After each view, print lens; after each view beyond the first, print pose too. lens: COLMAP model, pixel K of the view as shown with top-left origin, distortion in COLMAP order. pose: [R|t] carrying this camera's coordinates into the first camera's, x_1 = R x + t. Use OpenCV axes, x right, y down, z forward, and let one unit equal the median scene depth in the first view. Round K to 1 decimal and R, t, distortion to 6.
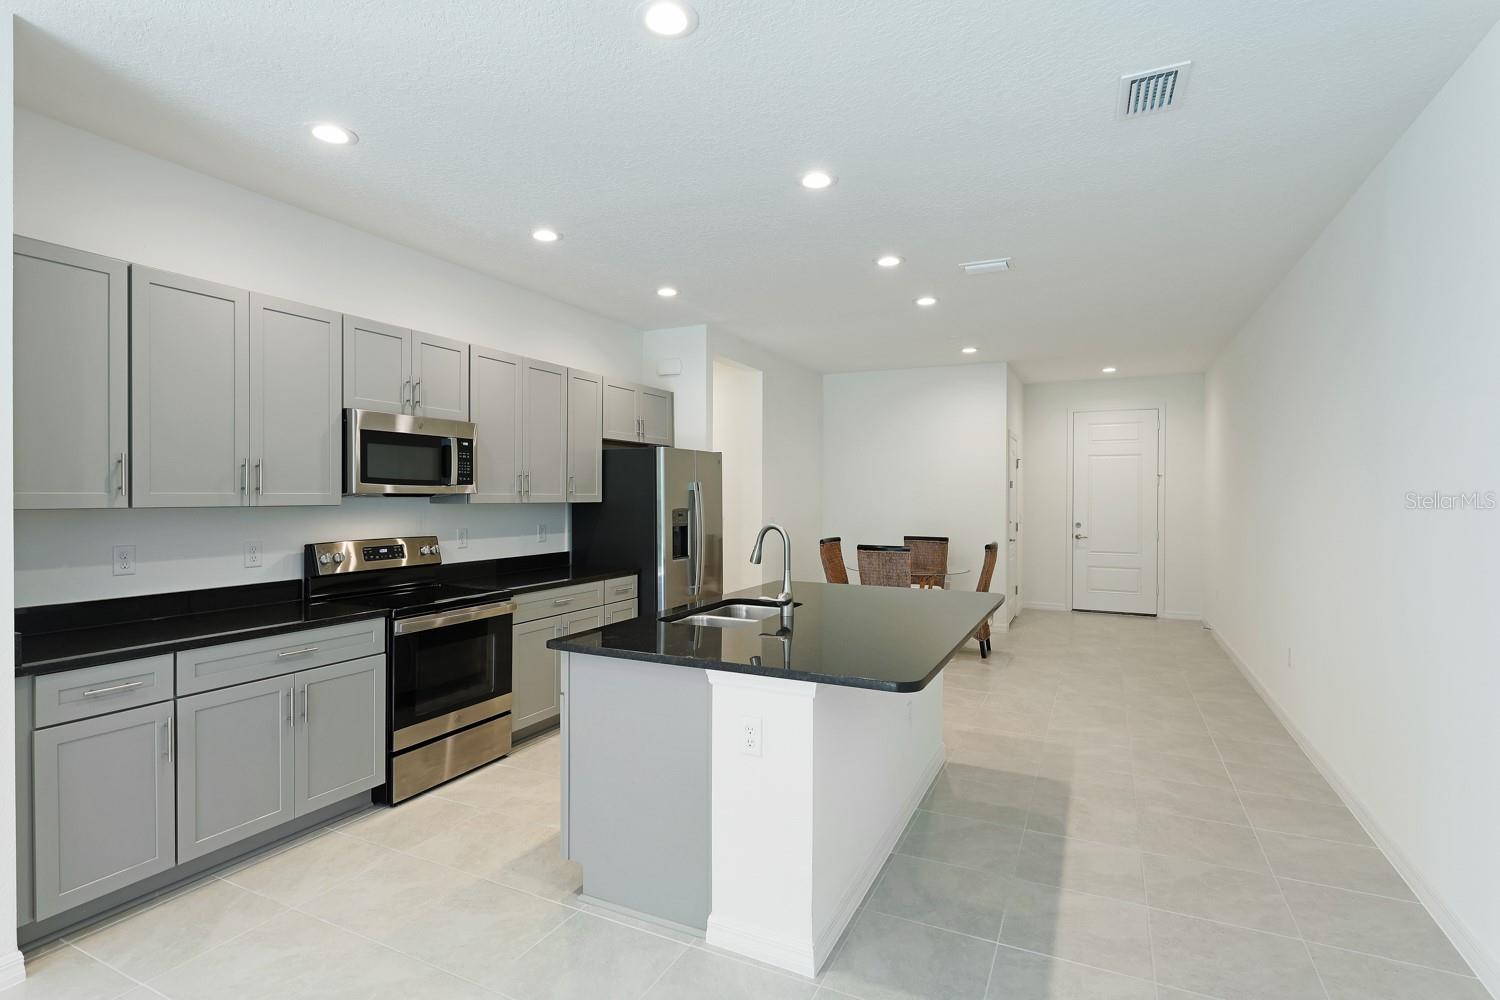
lens RADIAL K [[735.9, 0, 745.6], [0, 735.9, 496.3], [0, 0, 1]] dist [0.000908, 0.000119]
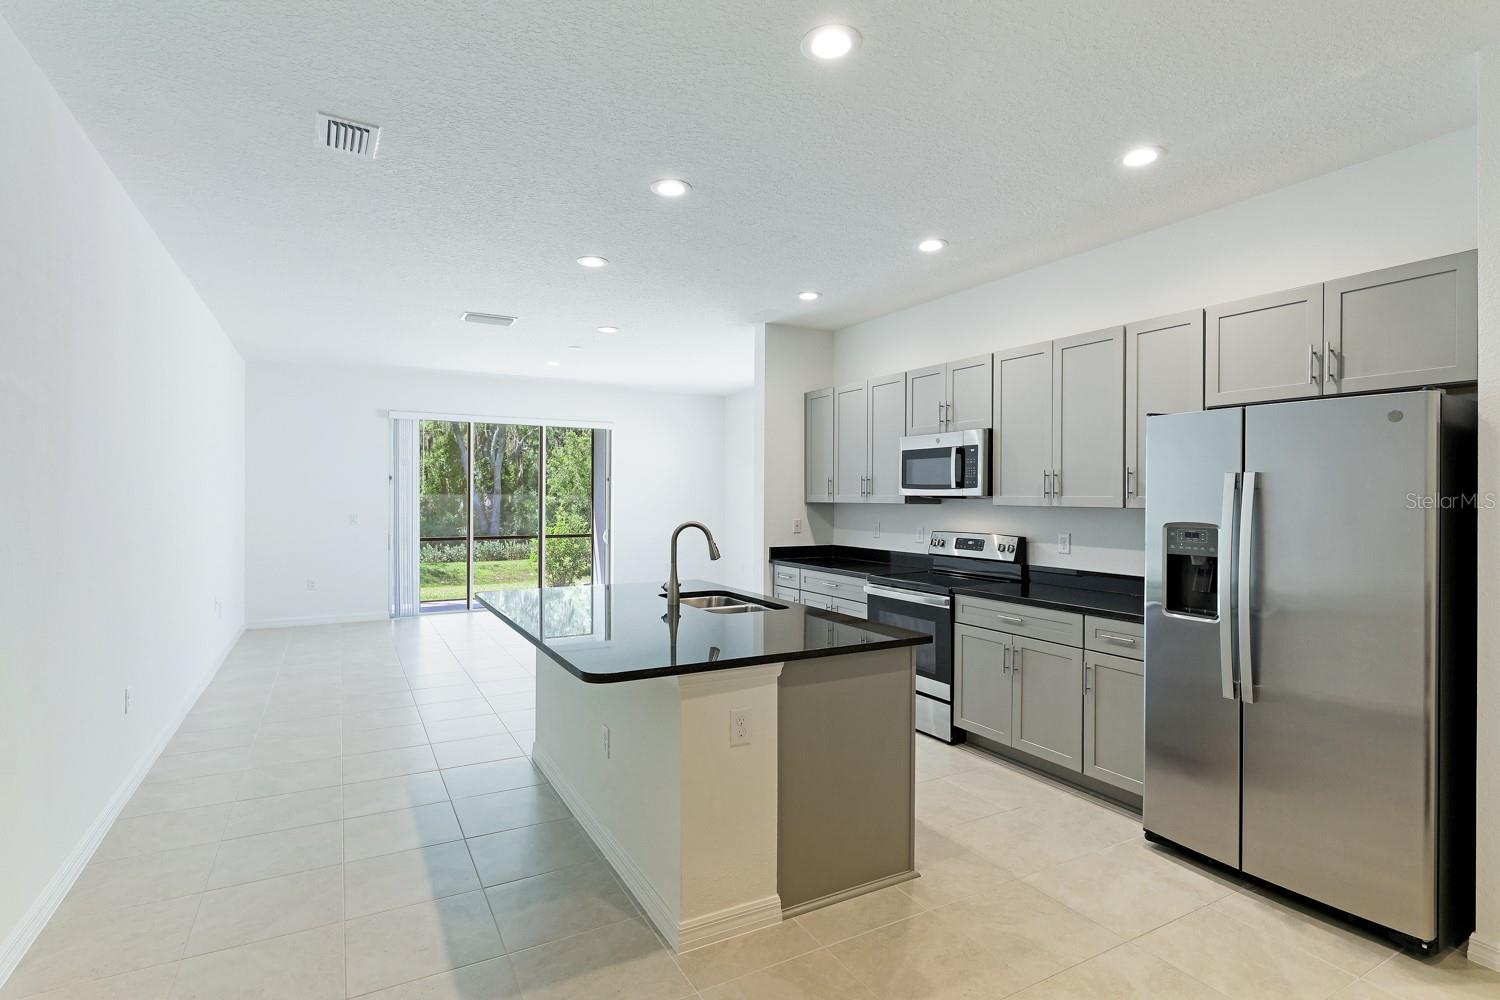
lens RADIAL K [[735.9, 0, 745.6], [0, 735.9, 496.3], [0, 0, 1]] dist [0.000908, 0.000119]
pose [[-0.575652, -0.003868, -0.817686, 0.728389], [-0.007848, 0.999969, 0.000794, -0.000946], [0.817657, 0.006874, -0.575664, 1.402617]]
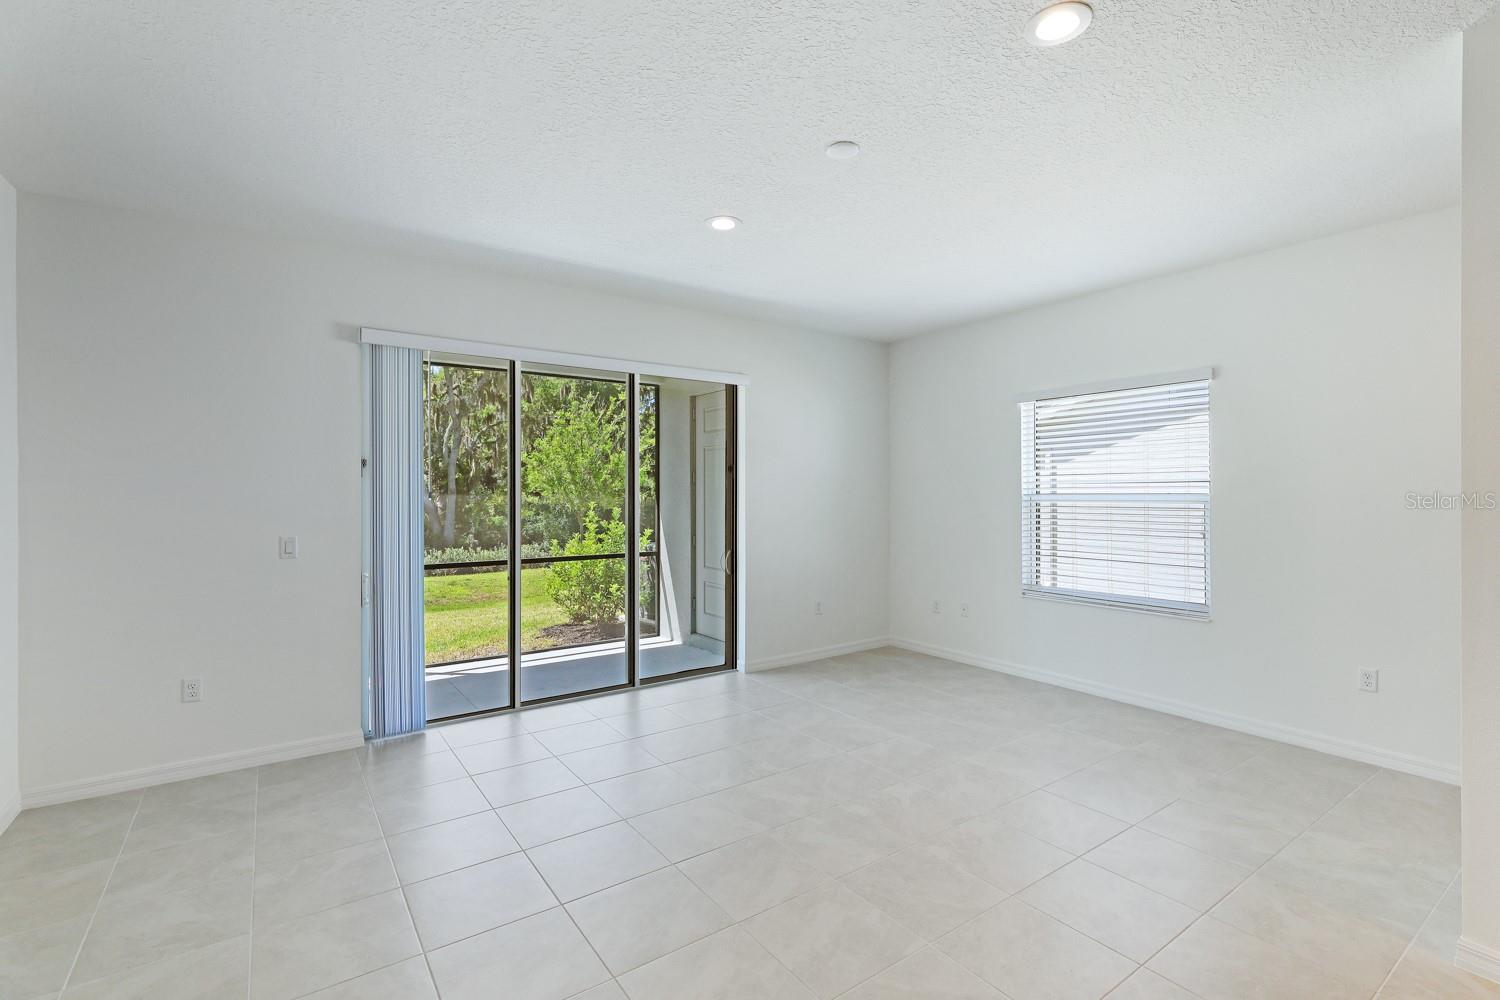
lens RADIAL K [[682.9, 0, 748.5], [0, 682.9, 497.3], [0, 0, 1]] dist [0.000575, 0.000387]
pose [[-0.484685, 0.001188, -0.874688, 0.558600], [-0.003899, 0.999986, 0.003519, -0.000825], [0.874680, 0.005115, -0.484673, 1.065242]]
